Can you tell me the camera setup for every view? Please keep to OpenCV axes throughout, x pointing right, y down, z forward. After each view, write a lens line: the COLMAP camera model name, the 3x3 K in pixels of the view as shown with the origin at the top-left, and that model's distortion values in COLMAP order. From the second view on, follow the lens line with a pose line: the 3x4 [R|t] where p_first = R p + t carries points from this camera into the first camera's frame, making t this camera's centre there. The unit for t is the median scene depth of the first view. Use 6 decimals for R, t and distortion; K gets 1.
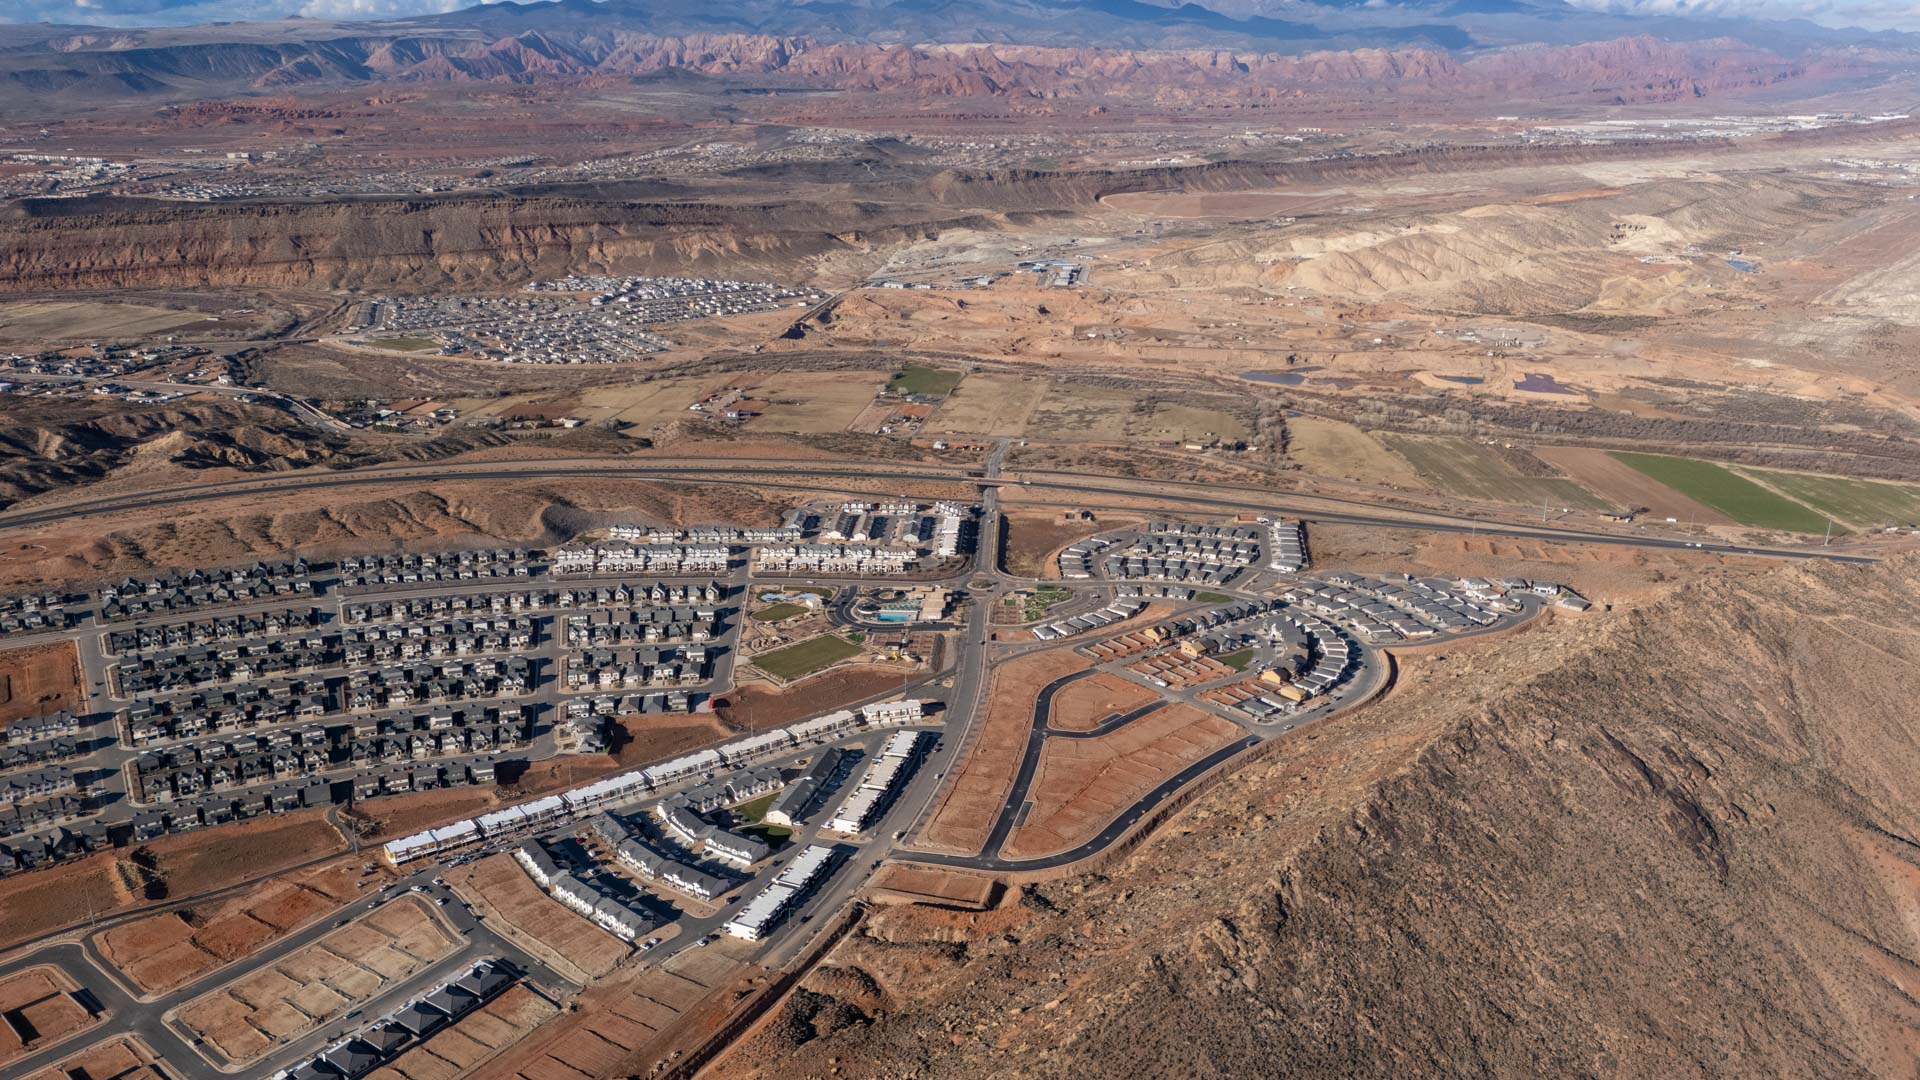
lens RADIAL K [[1423.0, 0, 965.0], [0, 1423.0, 532.2], [0, 0, 1]] dist [0.082906, -0.079340]
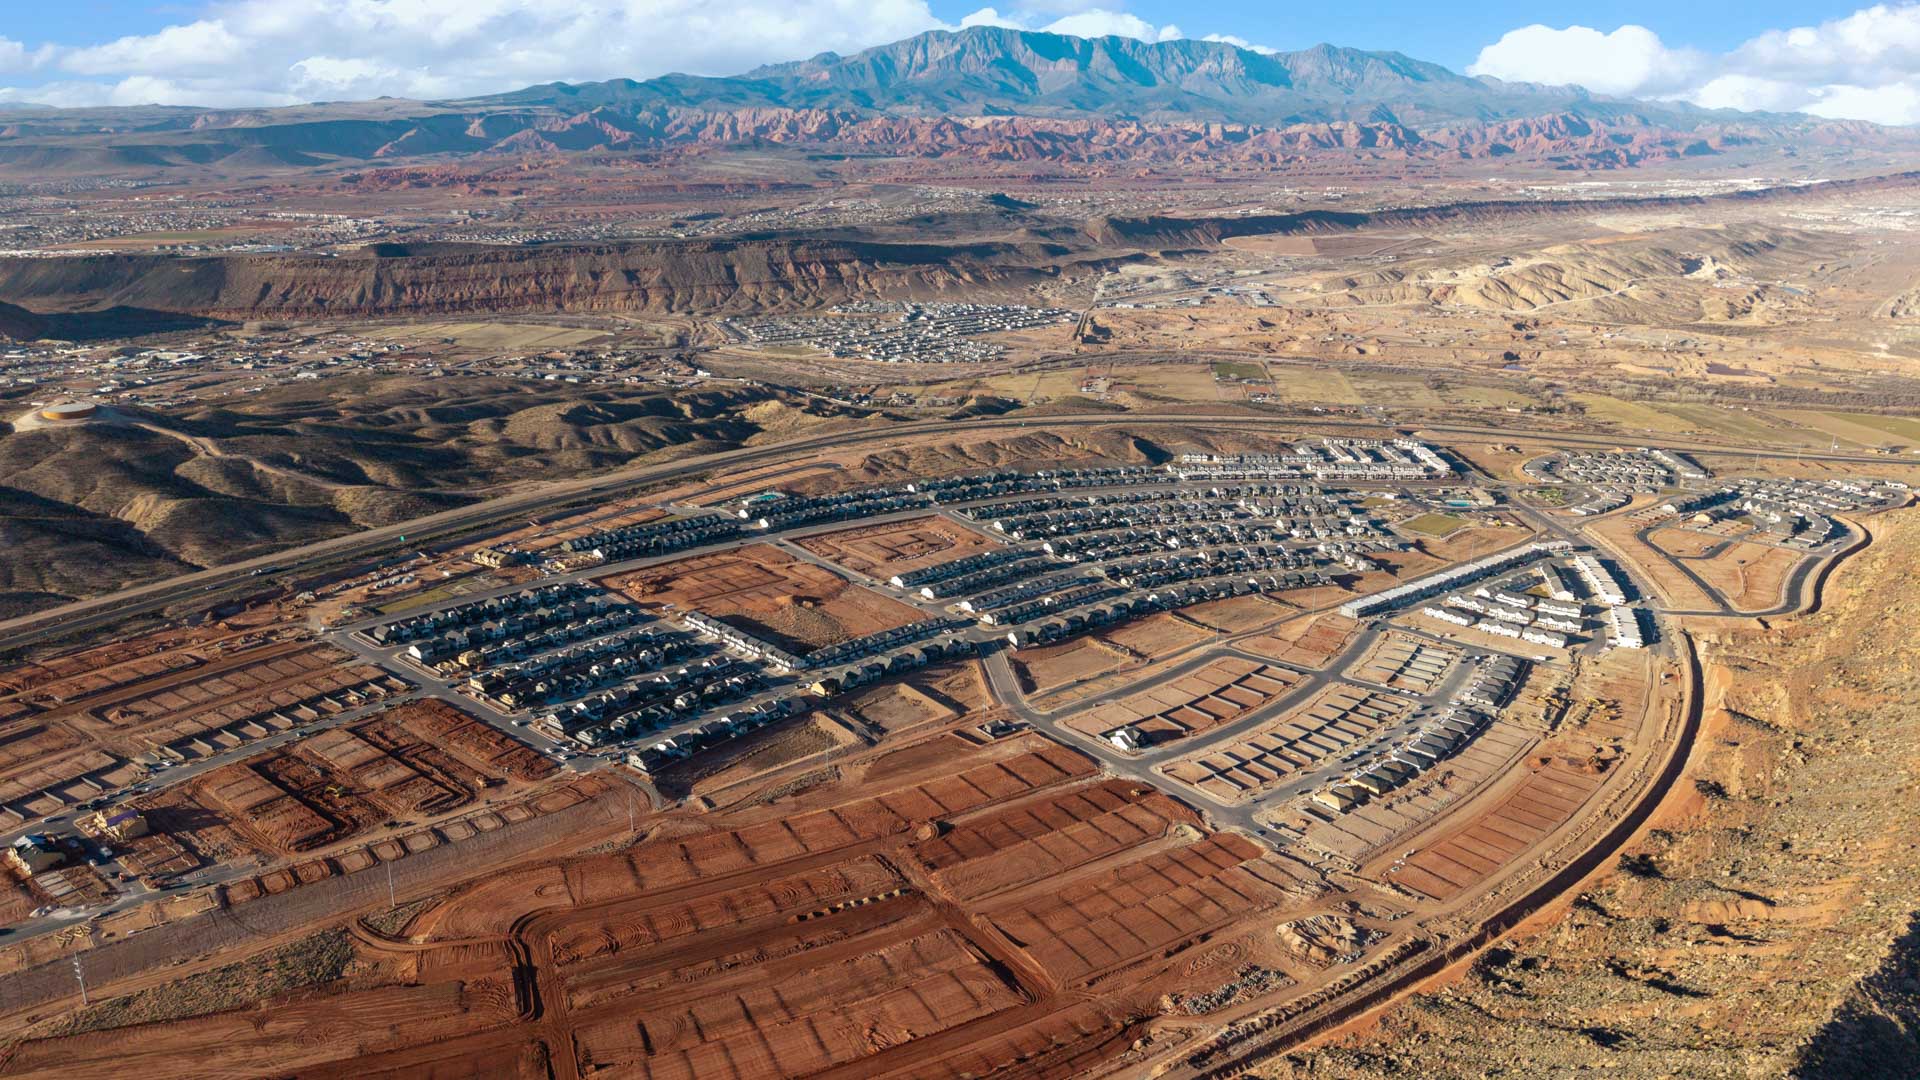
lens RADIAL K [[1301.2, 0, 960.0], [0, 1301.2, 540.0], [0, 0, 1]] dist [0.029227, -0.028510]
pose [[0.999686, -0.009130, 0.023352, -0.412528], [0.009496, 0.999833, -0.015622, 0.080063], [-0.023206, 0.015839, 0.999605, -0.191818]]
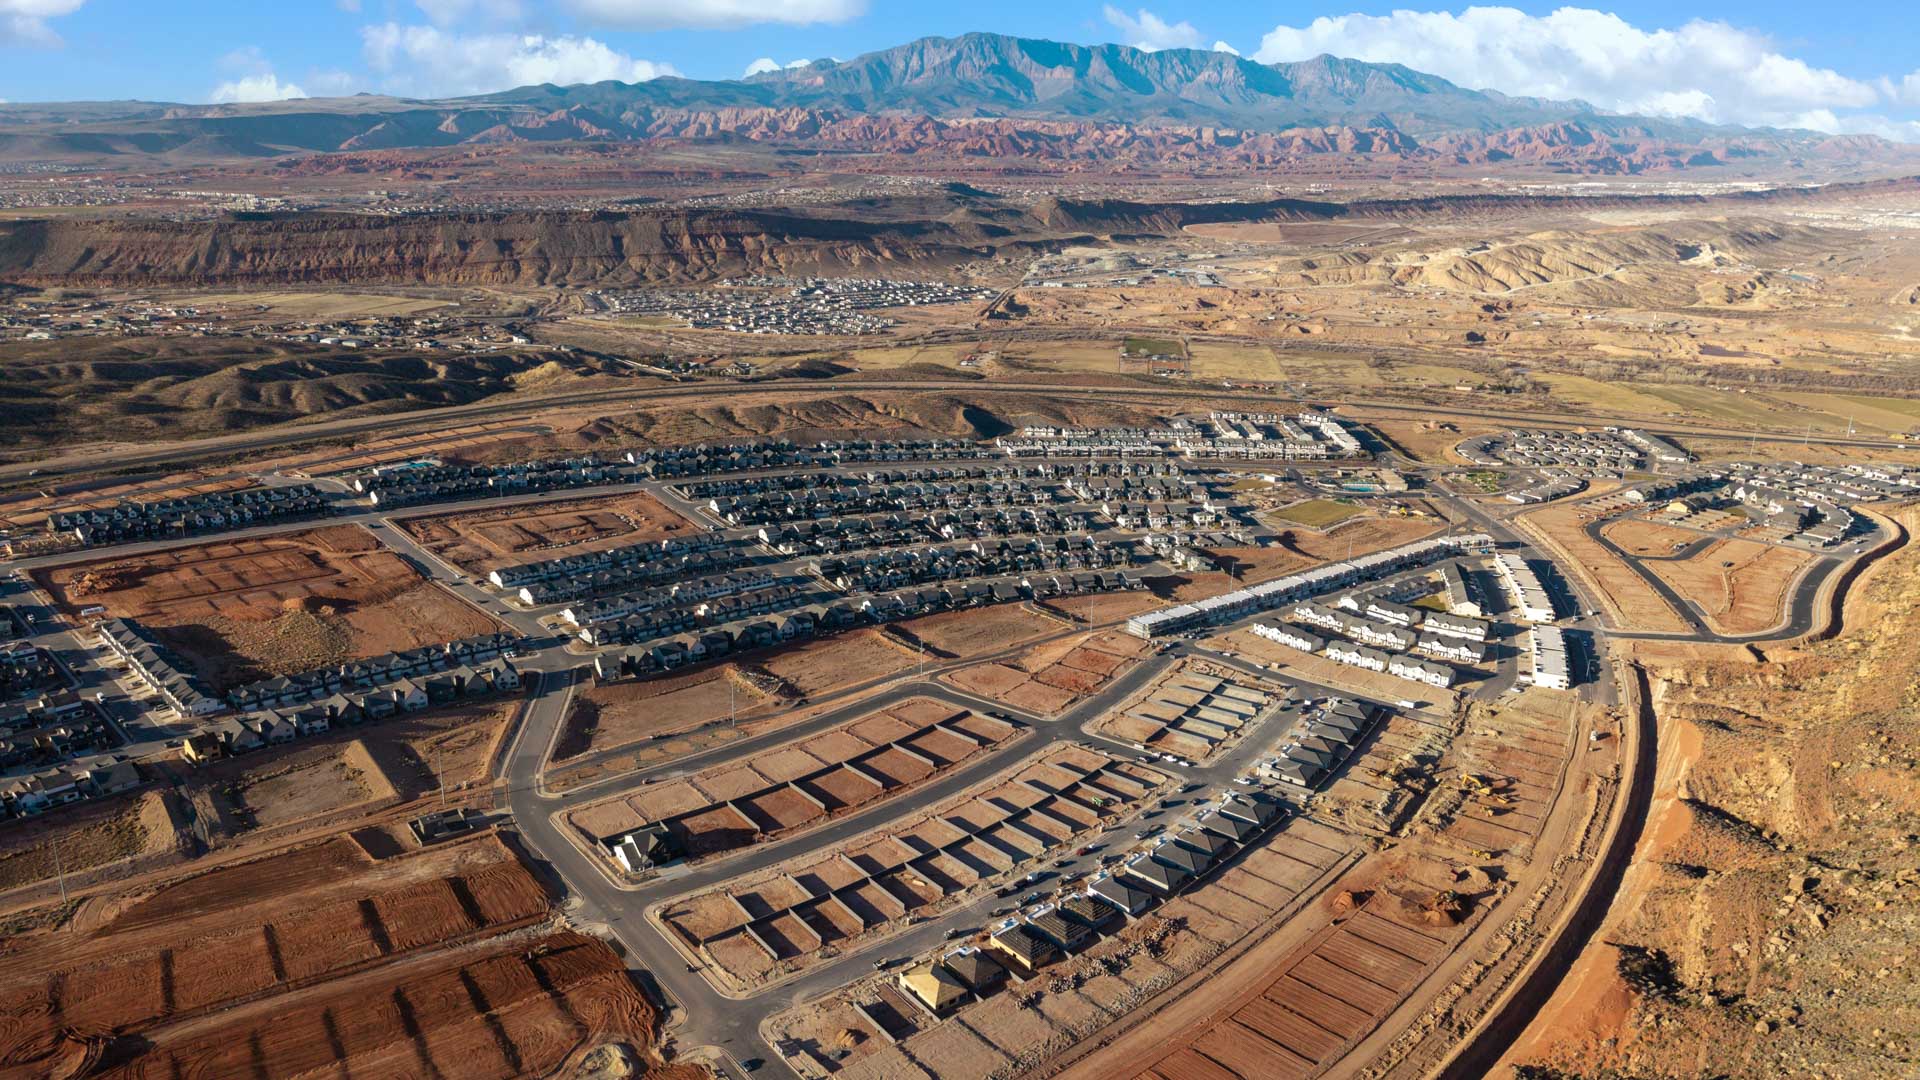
lens RADIAL K [[1301.2, 0, 960.0], [0, 1301.2, 540.0], [0, 0, 1]] dist [0.029227, -0.028510]
pose [[0.999782, 0.001808, 0.020812, -0.266926], [-0.001276, 0.999672, -0.025564, 0.089372], [-0.020852, 0.025531, 0.999457, 0.027915]]
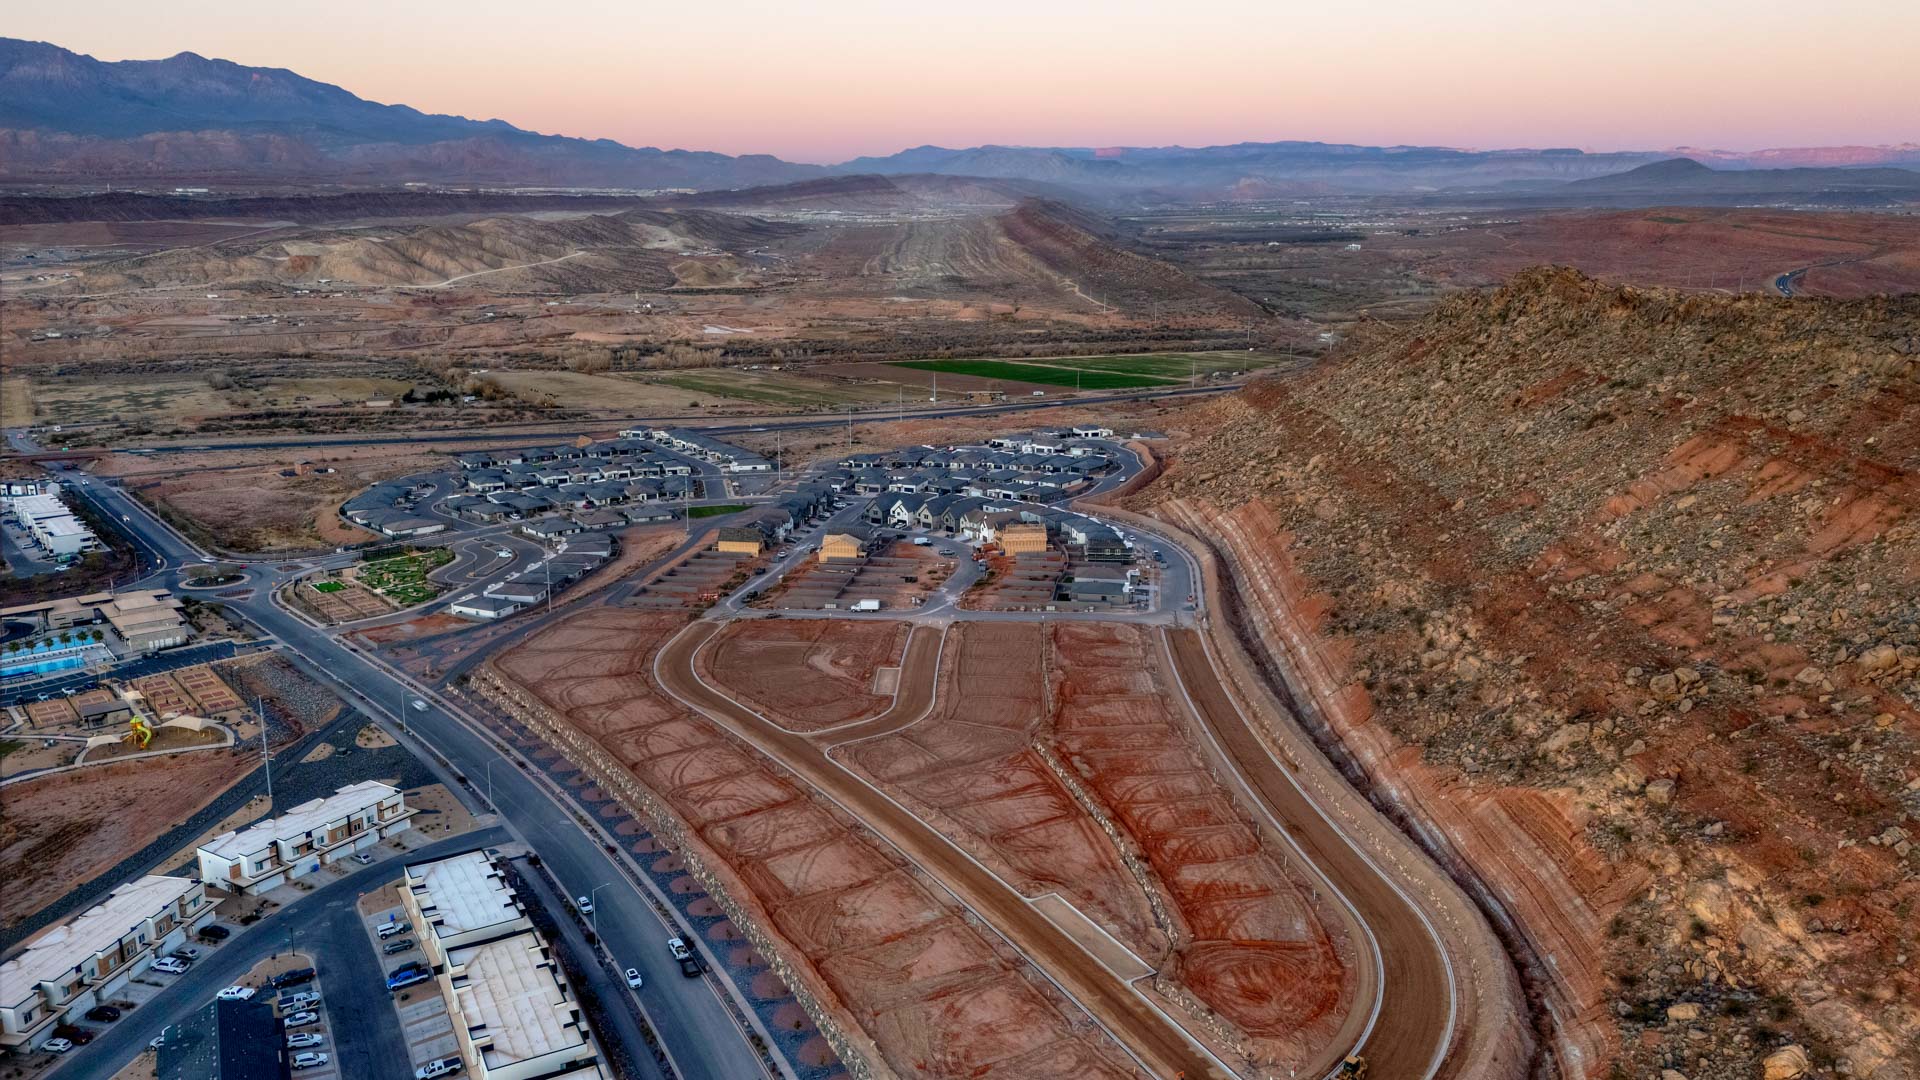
lens RADIAL K [[1430.4, 0, 963.7], [0, 1430.4, 539.0], [0, 0, 1]] dist [0.087626, -0.083039]
pose [[0.739269, -0.165604, 0.652730, -0.084987], [0.213548, 0.976914, 0.005993, 0.055632], [-0.638653, 0.134959, 0.757567, 0.399121]]
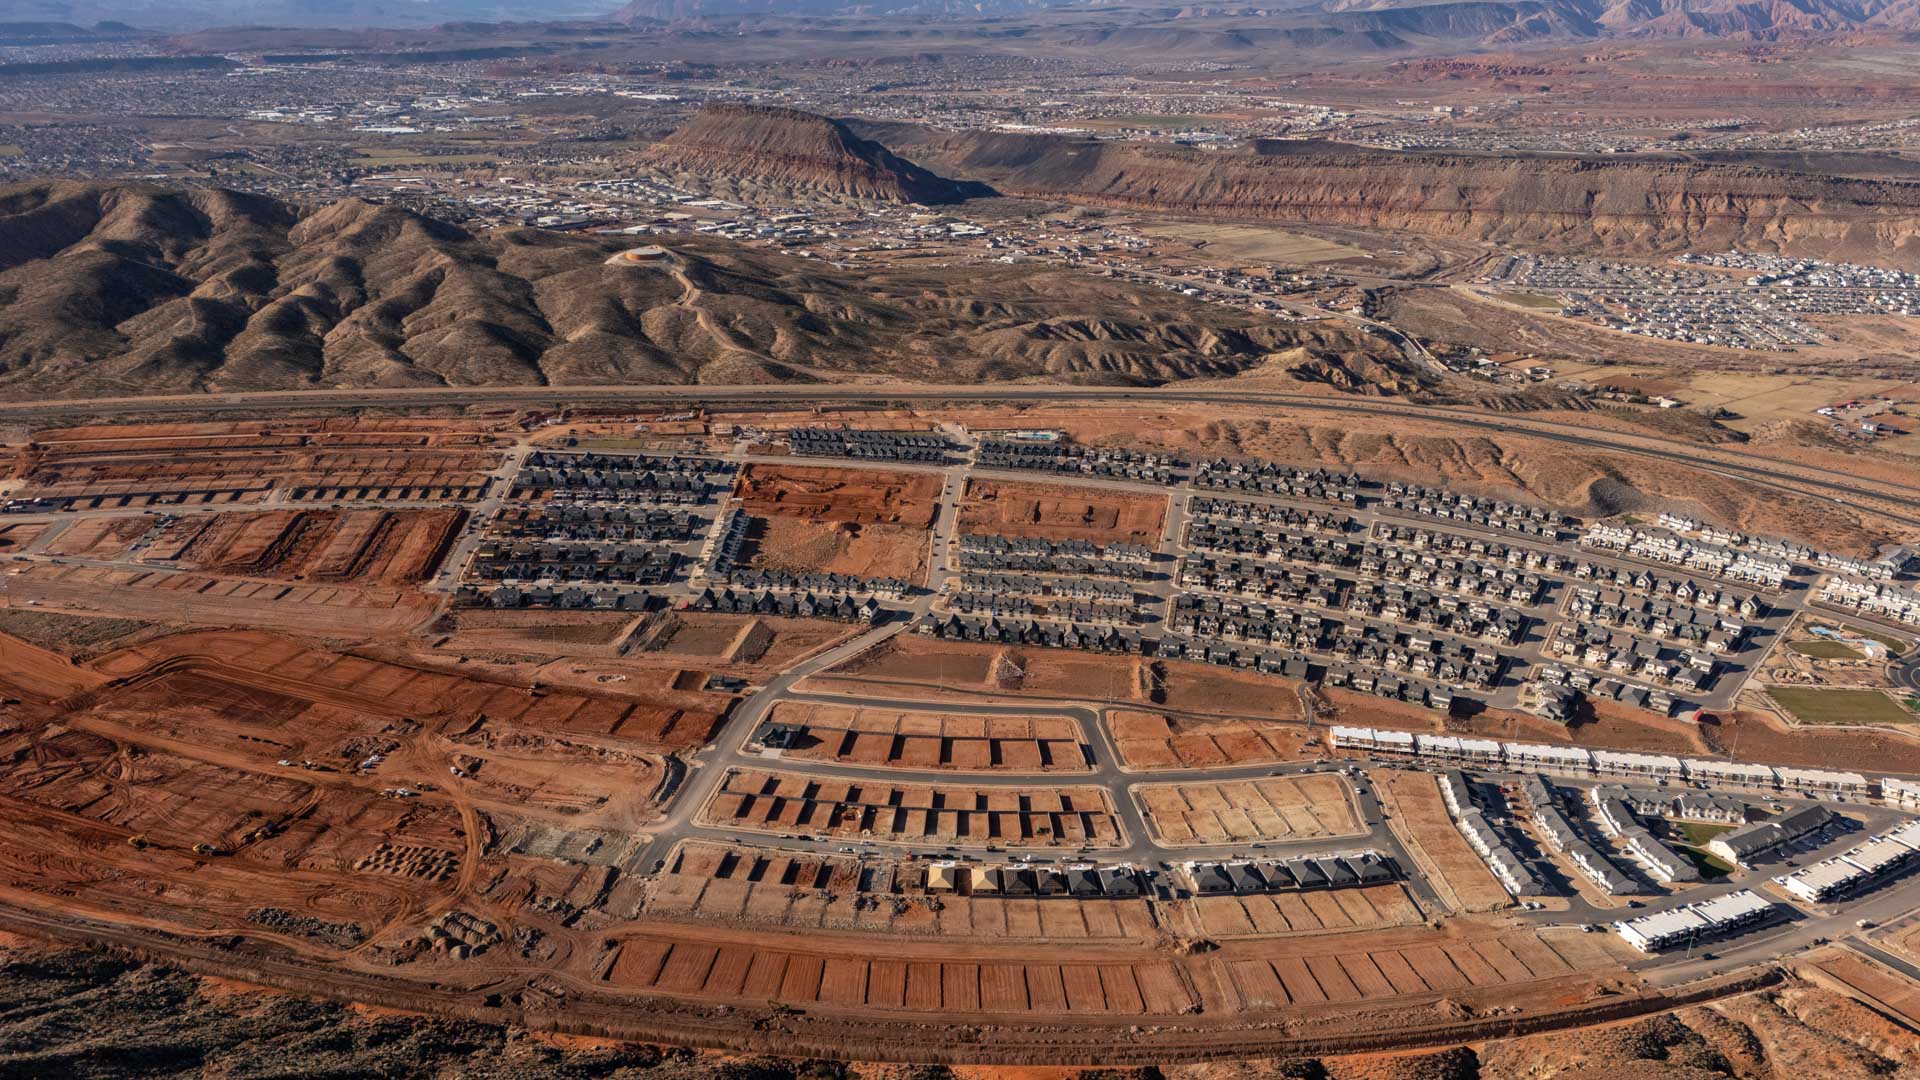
lens RADIAL K [[1403.0, 0, 939.8], [0, 1403.0, 536.4], [0, 0, 1]] dist [0.074809, -0.065560]
pose [[0.705335, 0.249893, -0.663367, 0.037921], [-0.227215, 0.966128, 0.122354, 0.003710], [0.671473, 0.064426, 0.738223, -0.014666]]
